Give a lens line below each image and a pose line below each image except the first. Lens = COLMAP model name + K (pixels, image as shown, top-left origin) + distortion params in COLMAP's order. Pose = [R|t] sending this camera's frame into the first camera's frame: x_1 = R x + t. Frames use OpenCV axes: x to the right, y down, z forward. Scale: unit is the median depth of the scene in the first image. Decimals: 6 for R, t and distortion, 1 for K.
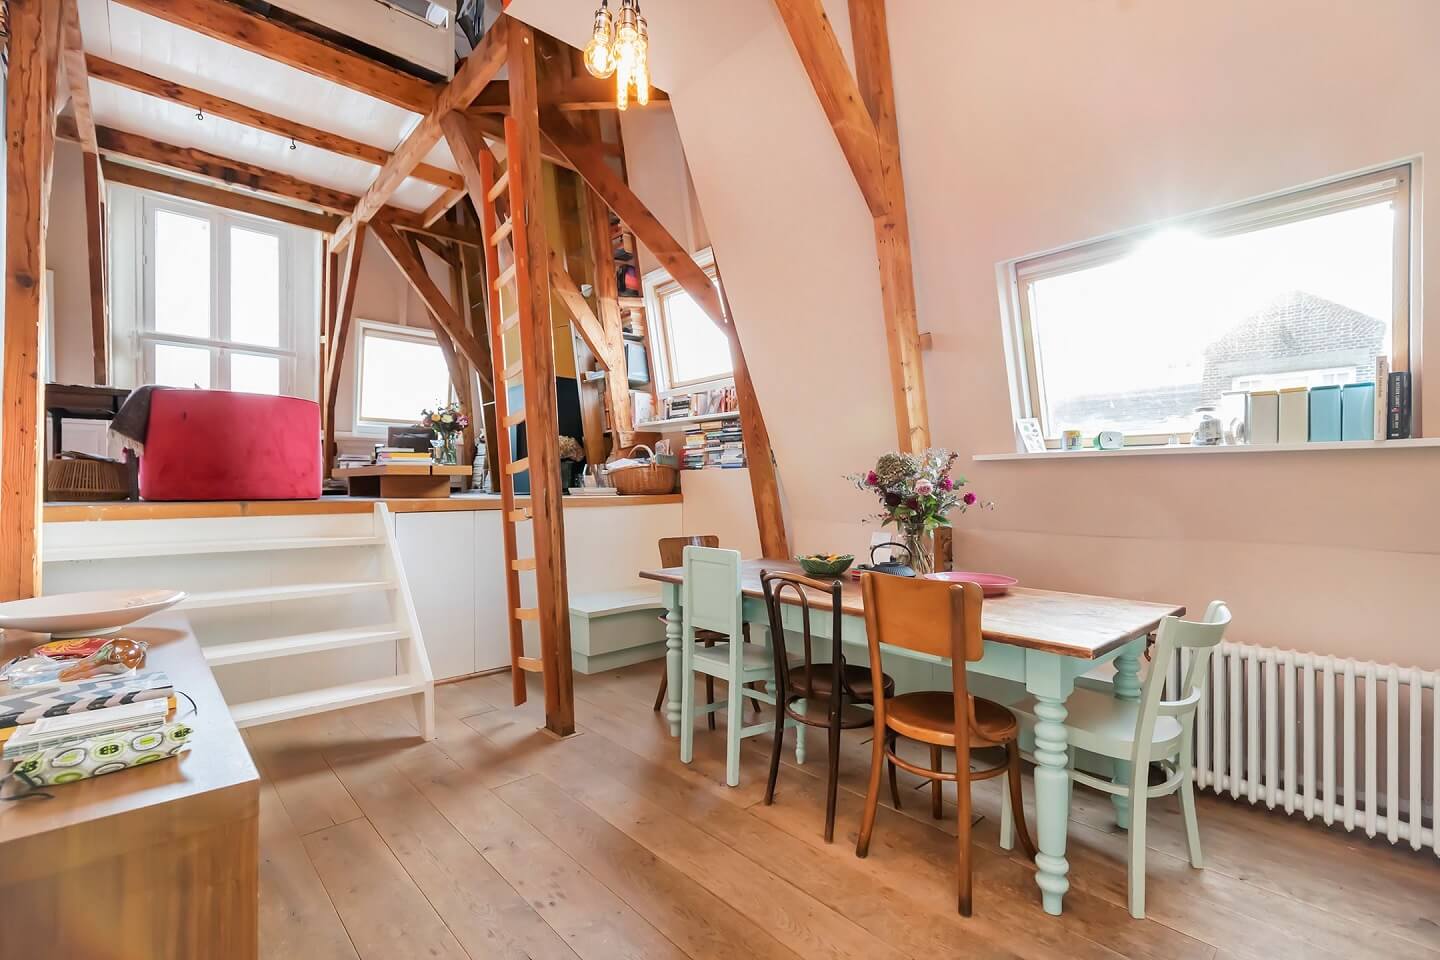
lens RADIAL K [[669.2, 0, 722.9], [0, 669.2, 485.7], [0, 0, 1]] dist [0.005782, -0.000480]
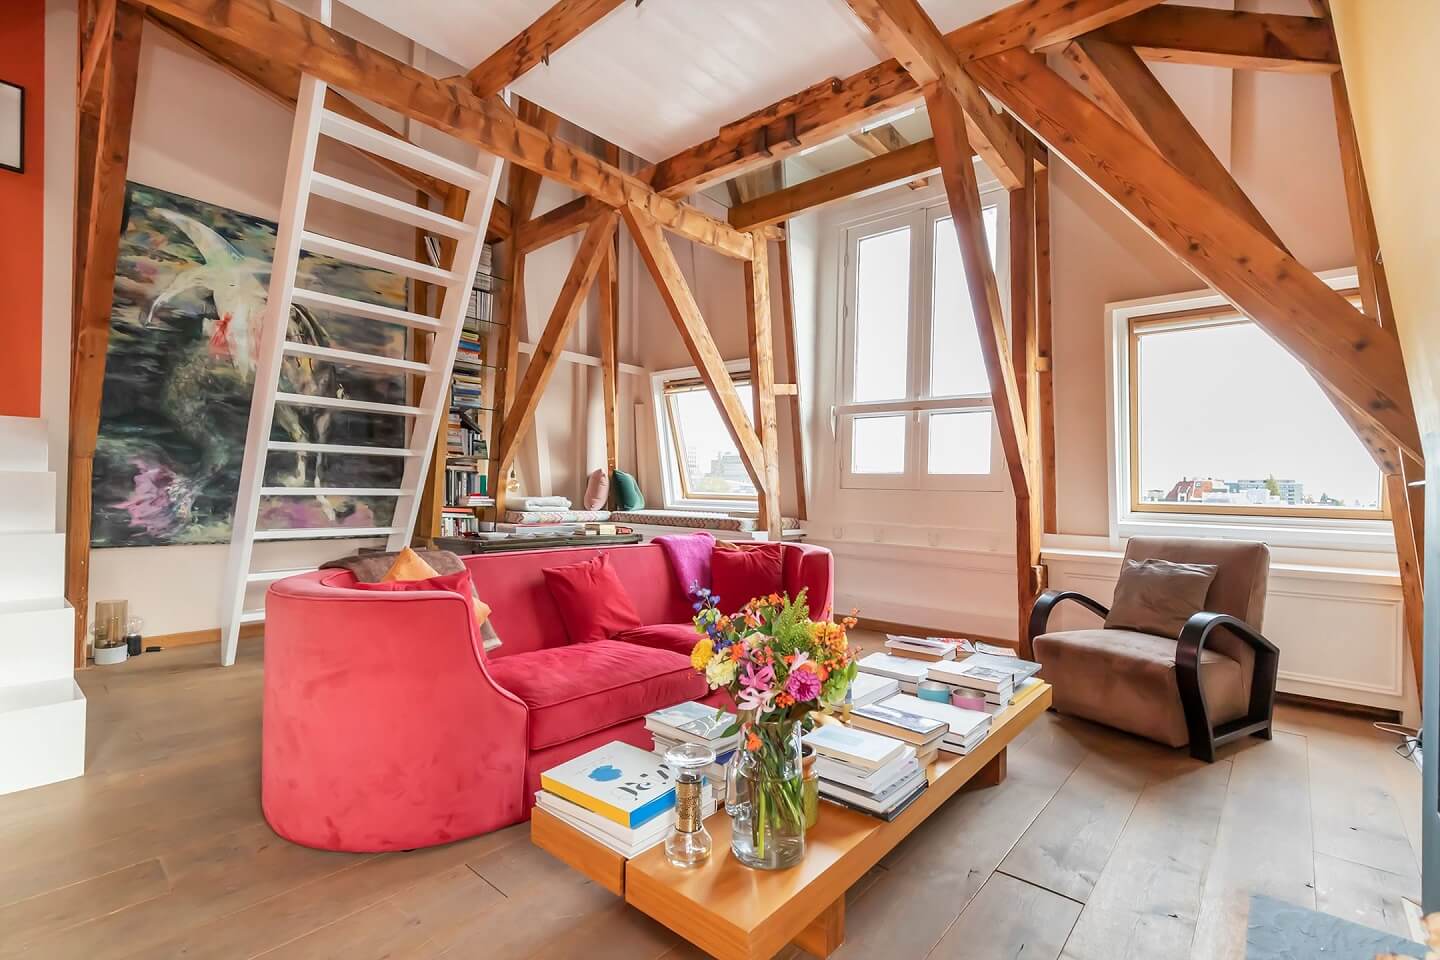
lens RADIAL K [[669.2, 0, 725.7], [0, 669.2, 484.9], [0, 0, 1]] dist [0.005782, -0.000480]
pose [[0.156983, -0.007825, -0.987570, -0.132548], [-0.007961, 0.999926, -0.009188, -0.125472], [0.987569, 0.009305, 0.156909, 0.717708]]
